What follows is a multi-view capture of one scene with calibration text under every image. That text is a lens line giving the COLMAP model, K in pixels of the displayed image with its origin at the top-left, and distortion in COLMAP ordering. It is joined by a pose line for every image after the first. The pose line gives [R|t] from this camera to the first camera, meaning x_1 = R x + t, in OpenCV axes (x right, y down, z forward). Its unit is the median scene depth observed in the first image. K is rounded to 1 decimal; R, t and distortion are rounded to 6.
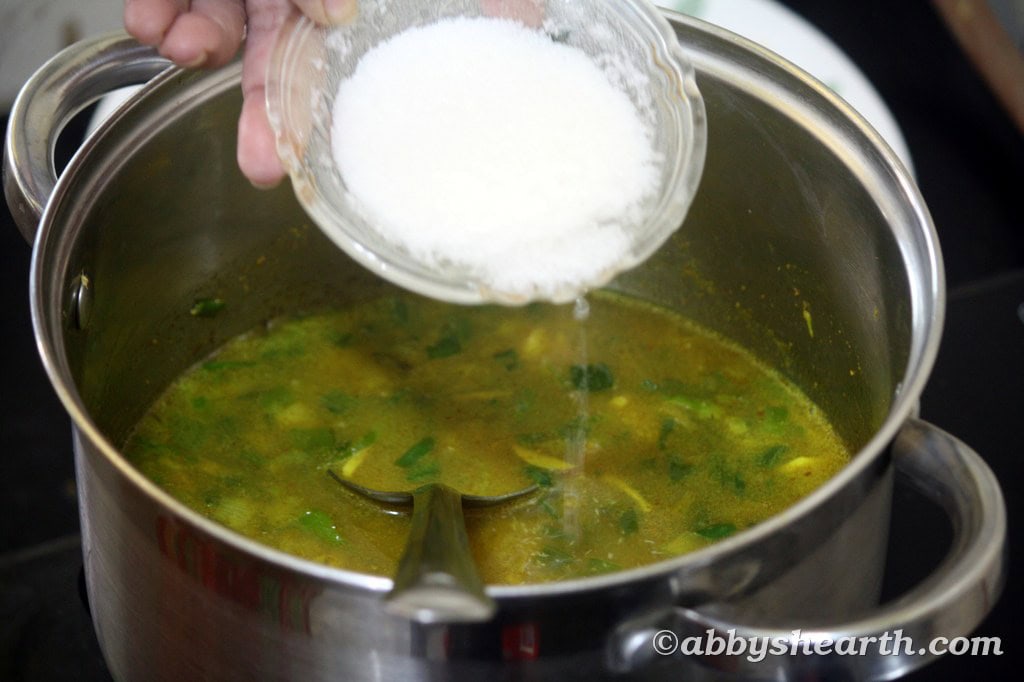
lens RADIAL K [[4075.3, 0, 503.5], [0, 4075.3, 337.2], [0, 0, 1]] dist [0.201517, 0.000000]
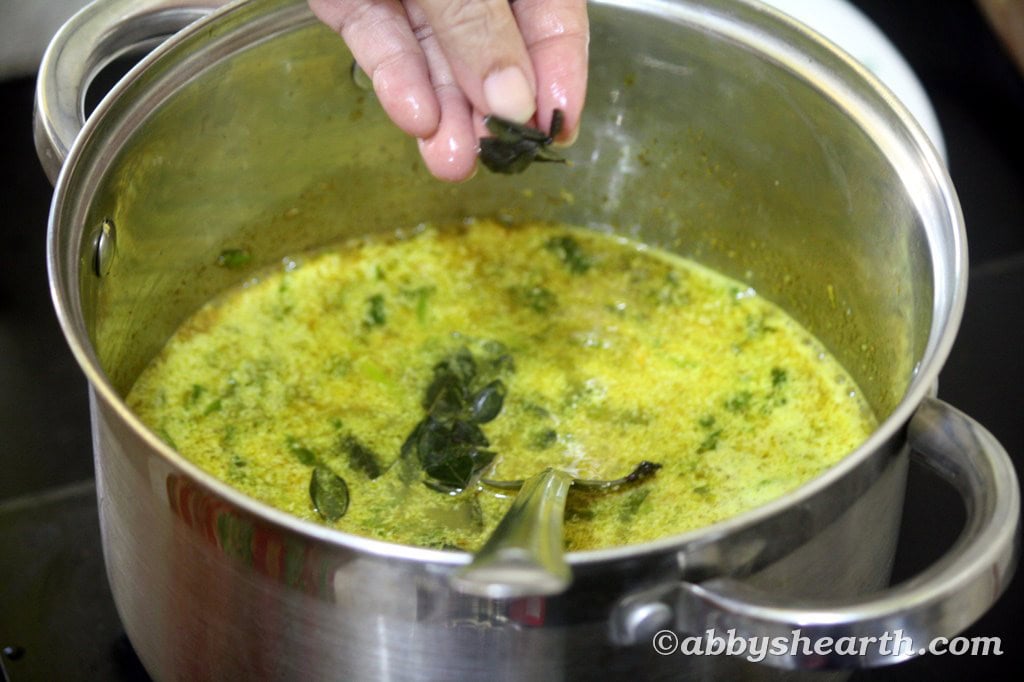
lens RADIAL K [[3491.8, 0, 511.9], [0, 3491.8, 340.1], [0, 0, 1]] dist [-0.052748, 0.000000]
pose [[0.999073, 0.036902, -0.022167, 0.016897], [-0.036516, 0.999179, 0.017574, -0.005244], [0.022798, -0.016748, 0.999600, 0.150643]]
